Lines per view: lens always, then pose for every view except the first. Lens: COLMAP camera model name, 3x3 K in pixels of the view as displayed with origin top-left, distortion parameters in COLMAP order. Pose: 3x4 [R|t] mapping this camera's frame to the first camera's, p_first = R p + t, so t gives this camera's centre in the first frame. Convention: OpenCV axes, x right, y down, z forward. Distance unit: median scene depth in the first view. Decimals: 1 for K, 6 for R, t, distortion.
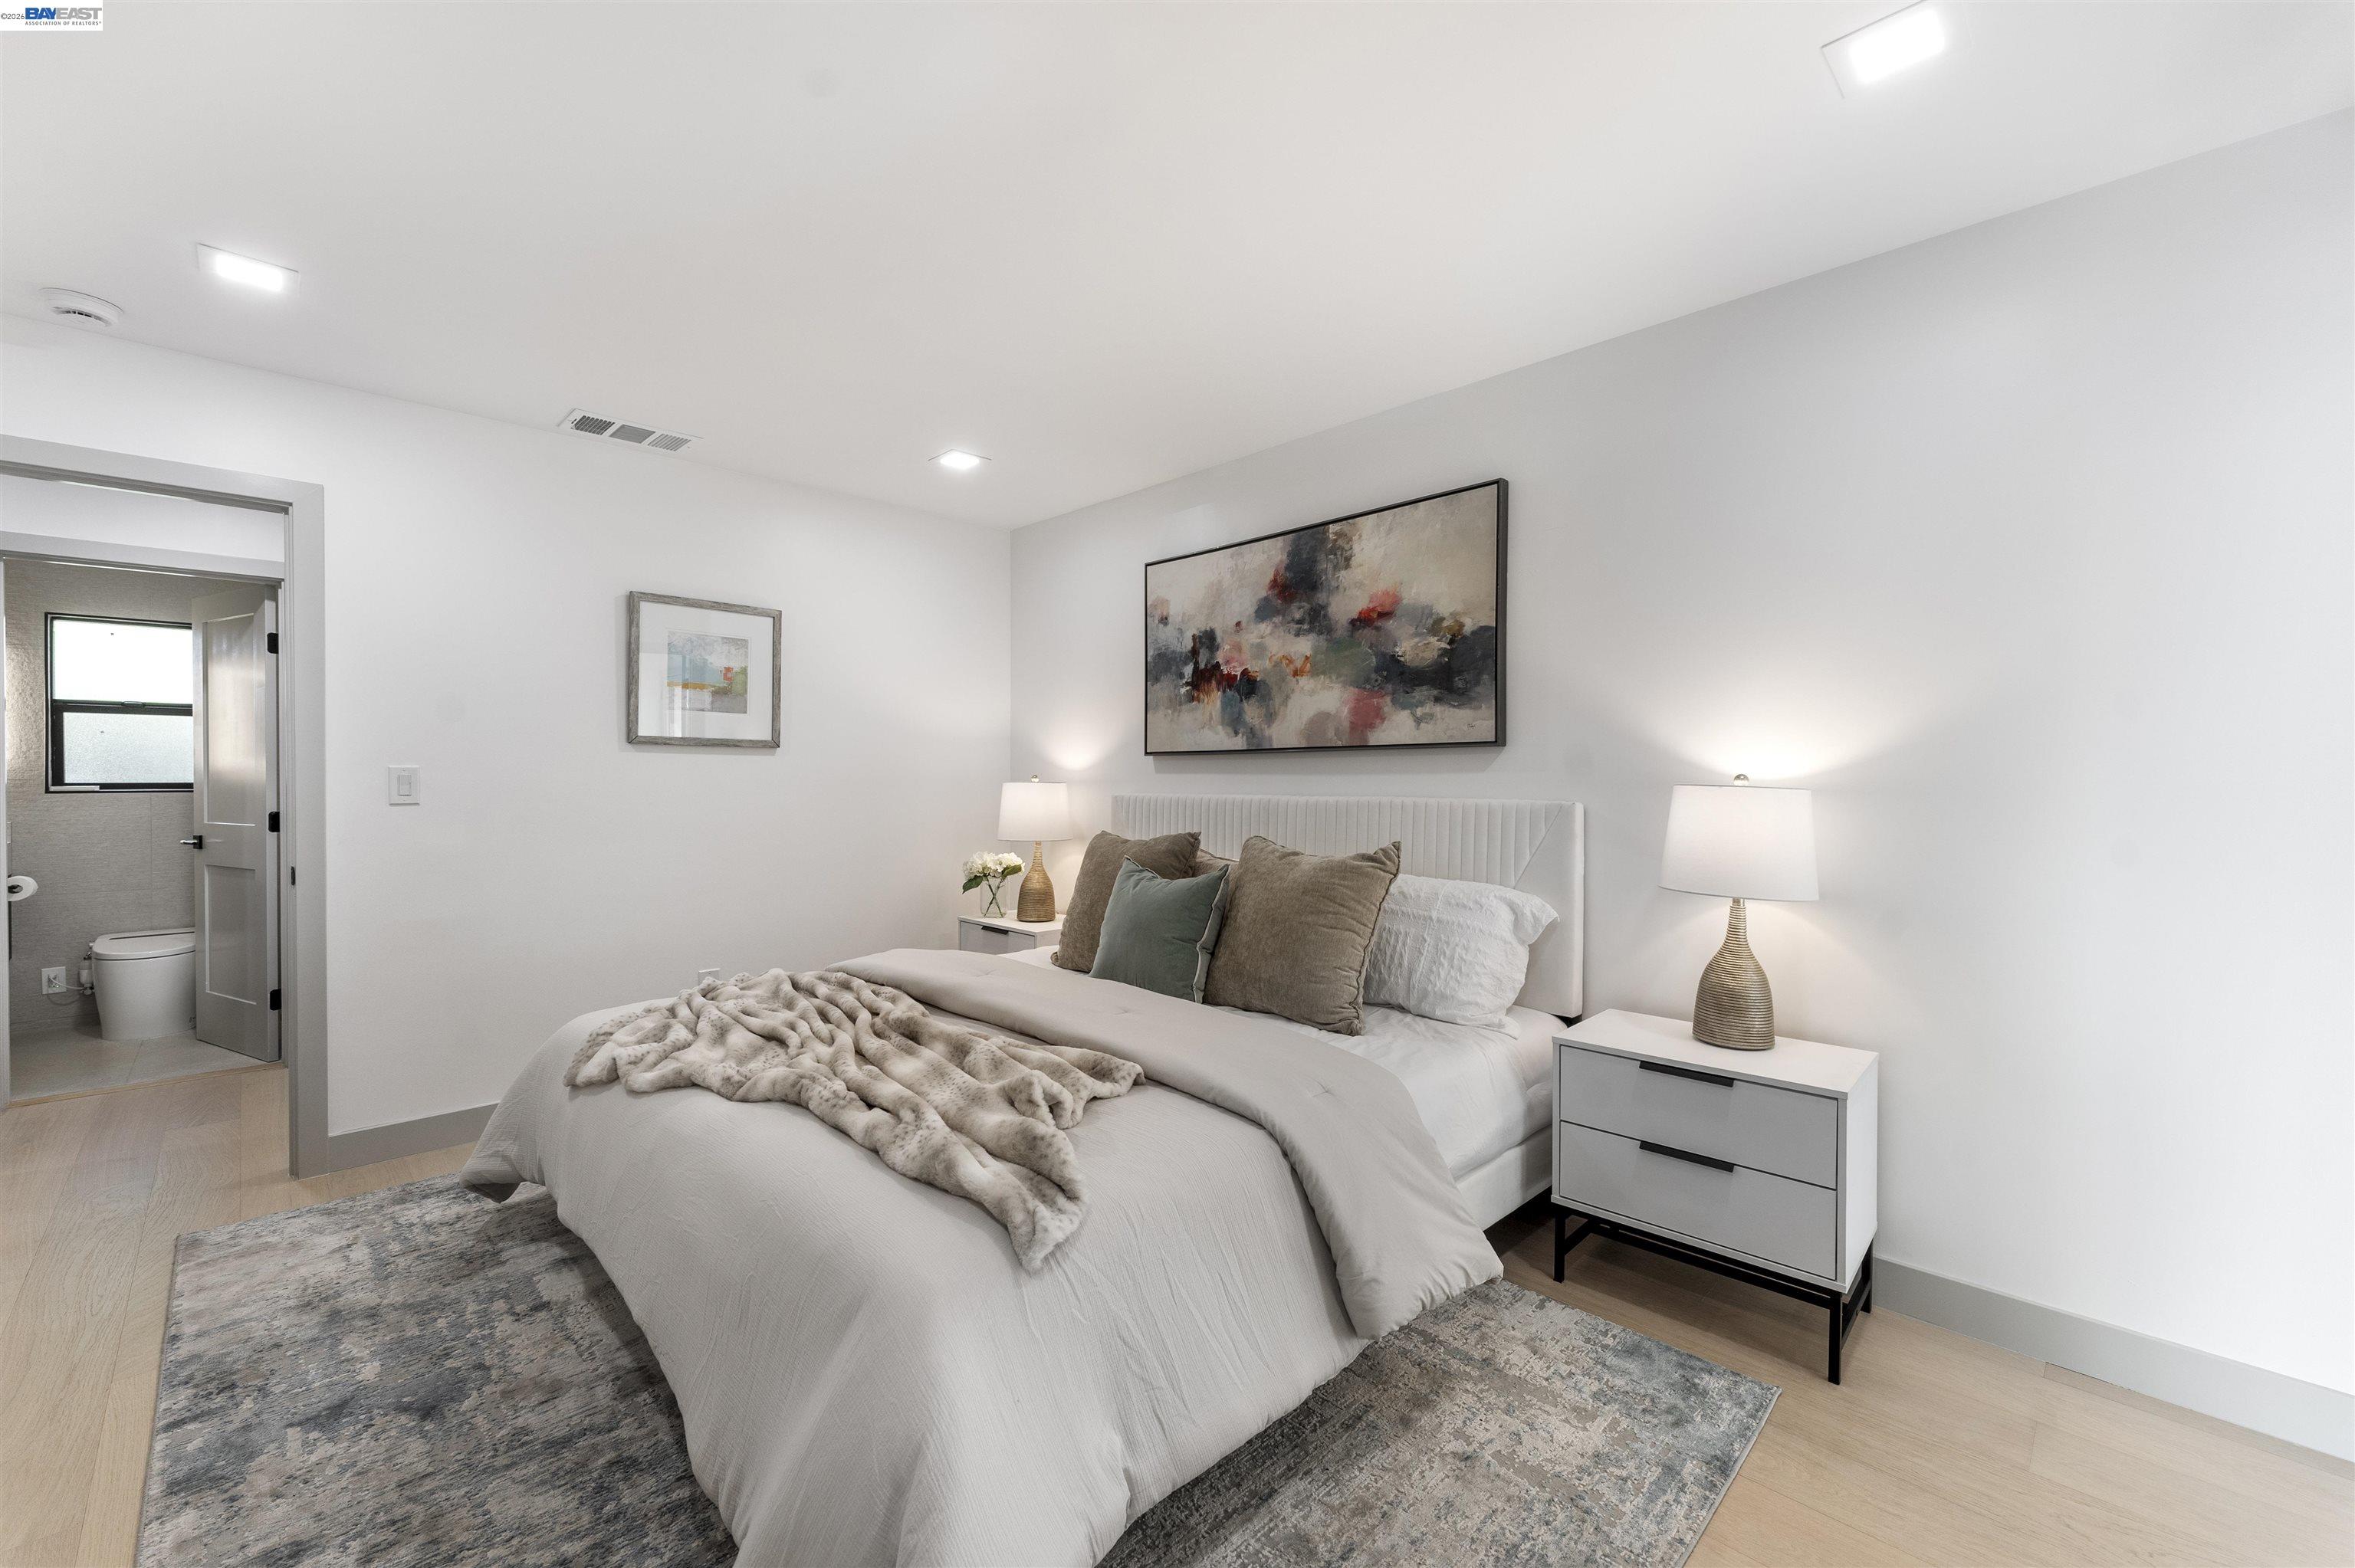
lens RADIAL K [[970.6, 0, 1177.5], [0, 970.6, 784.0], [0, 0, 1]] dist [-0.000836, -0.000100]
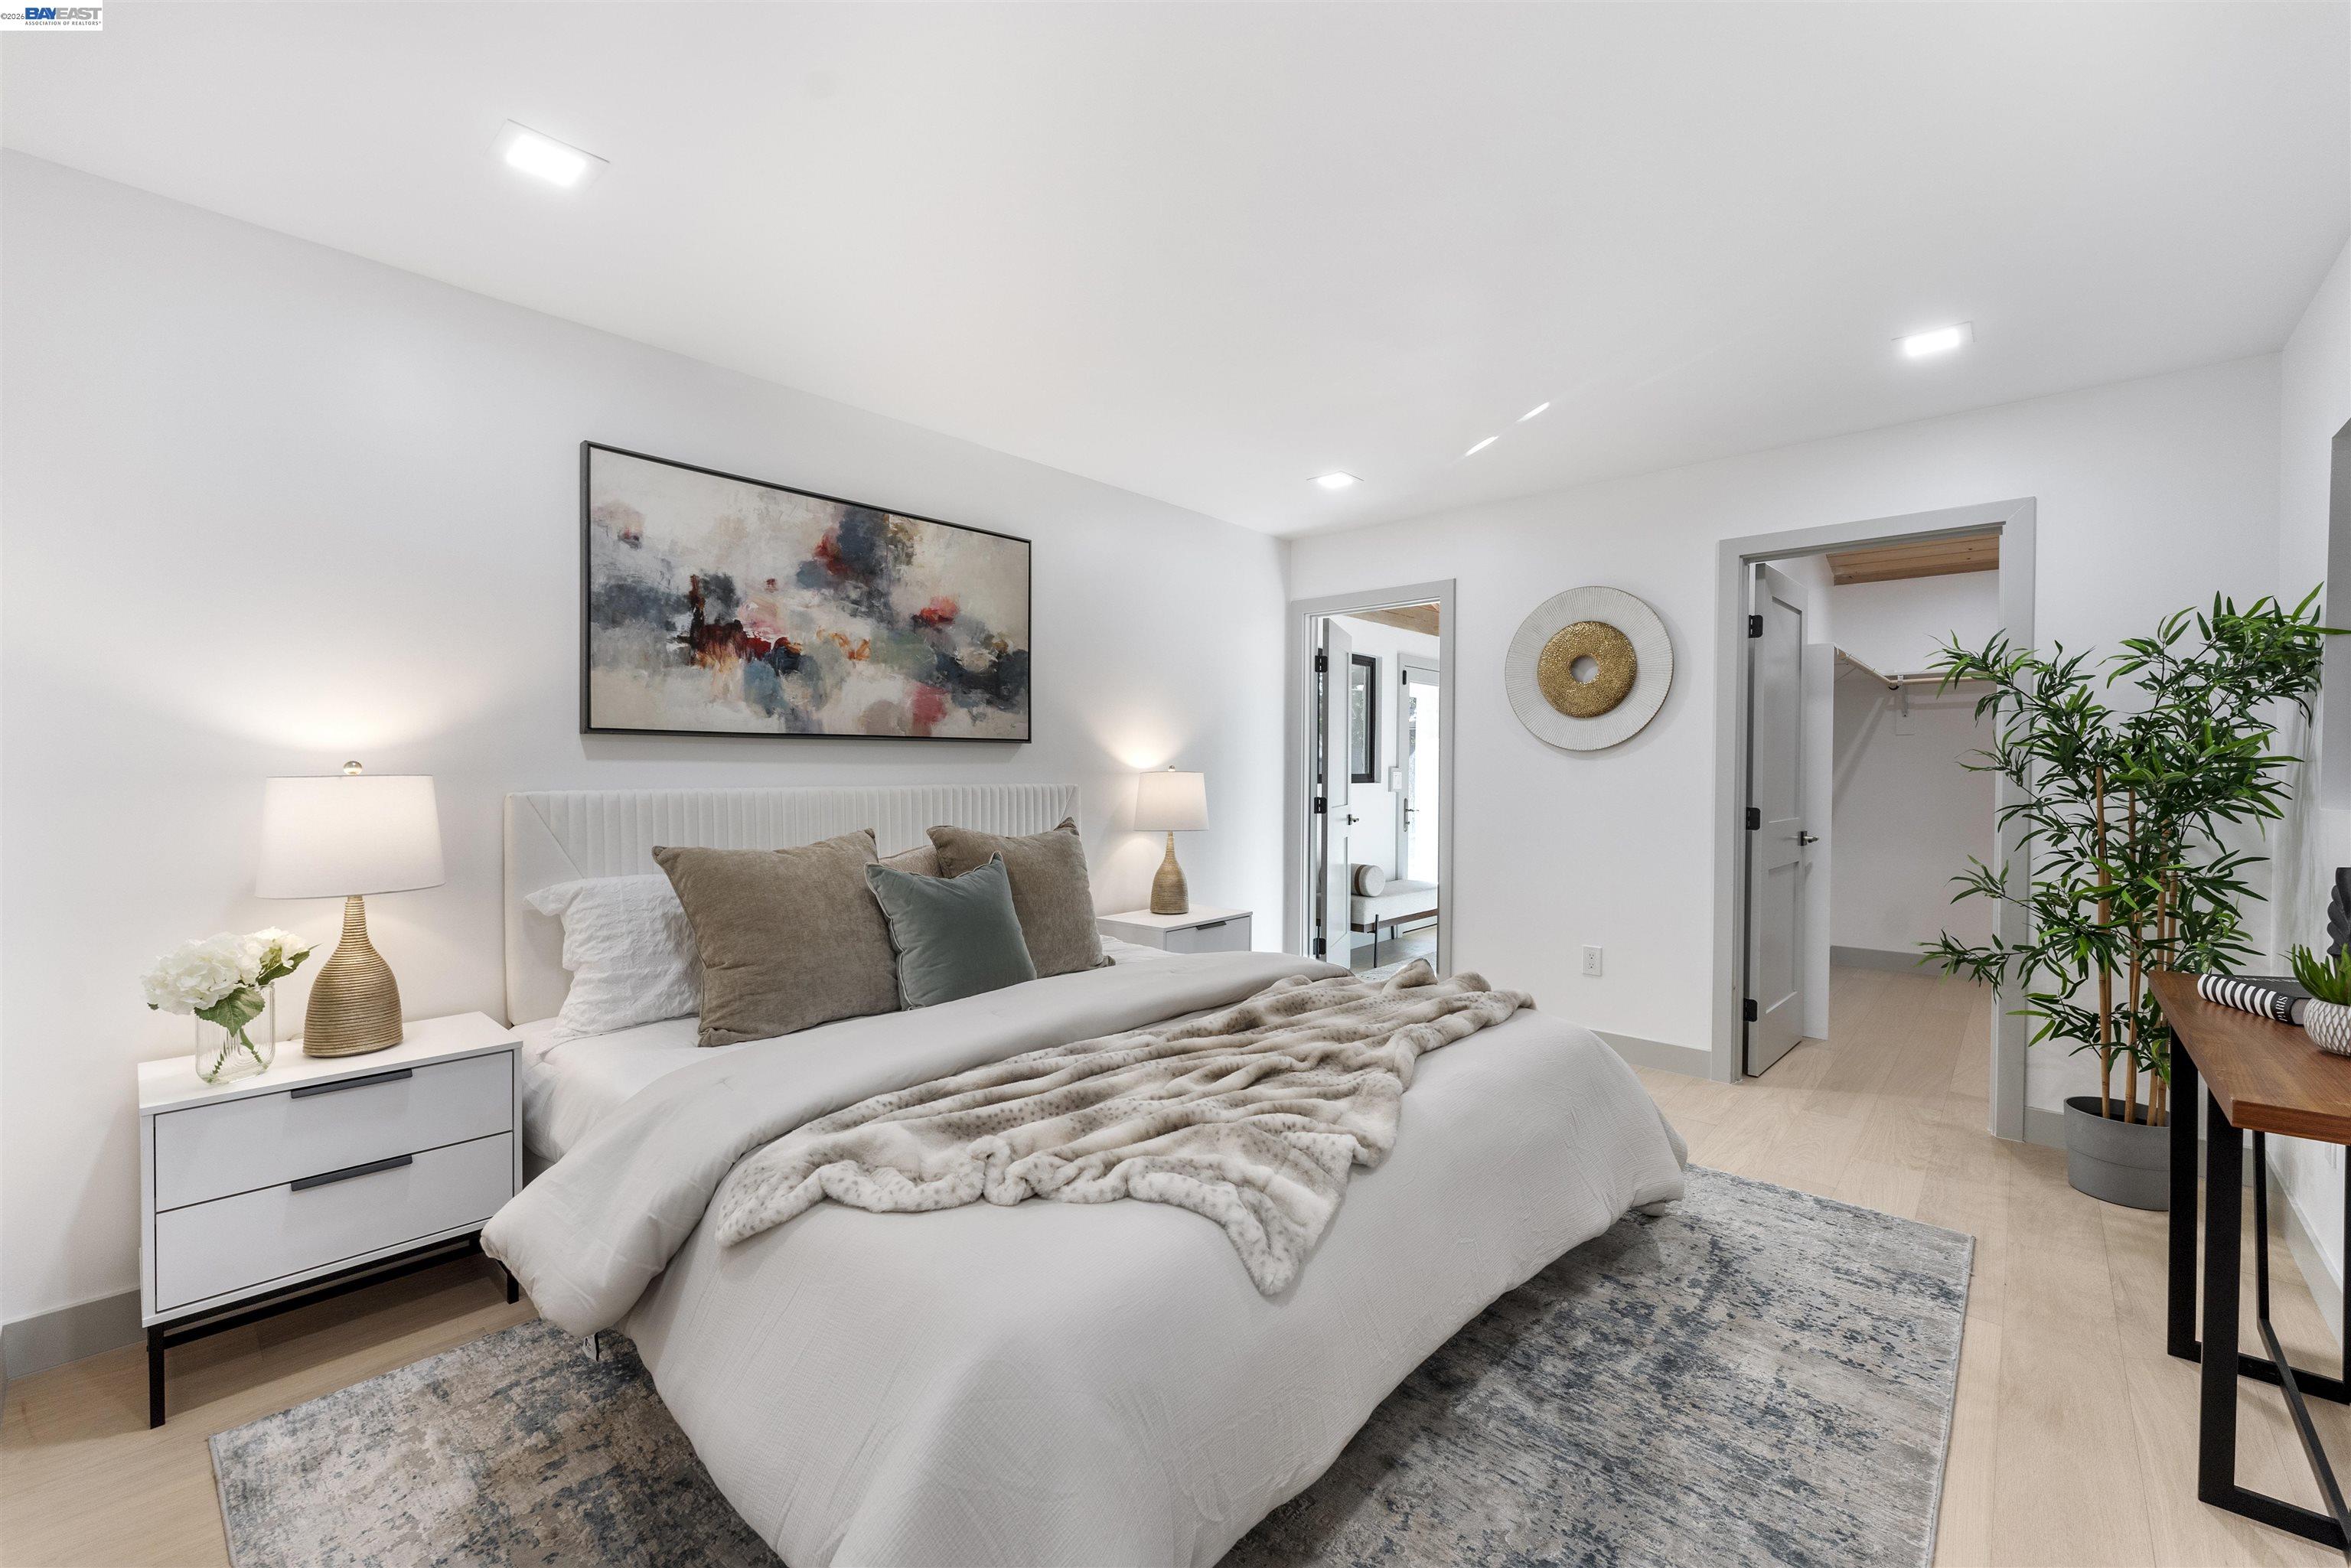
lens RADIAL K [[969.1, 0, 1175.5], [0, 969.1, 784.0], [0, 0, 1]] dist [-0.000836, -0.000100]
pose [[-0.069529, -0.017526, 0.997426, -0.841025], [0.002555, 0.999839, 0.017747, -0.005649], [-0.997577, 0.003782, -0.069473, 0.754766]]
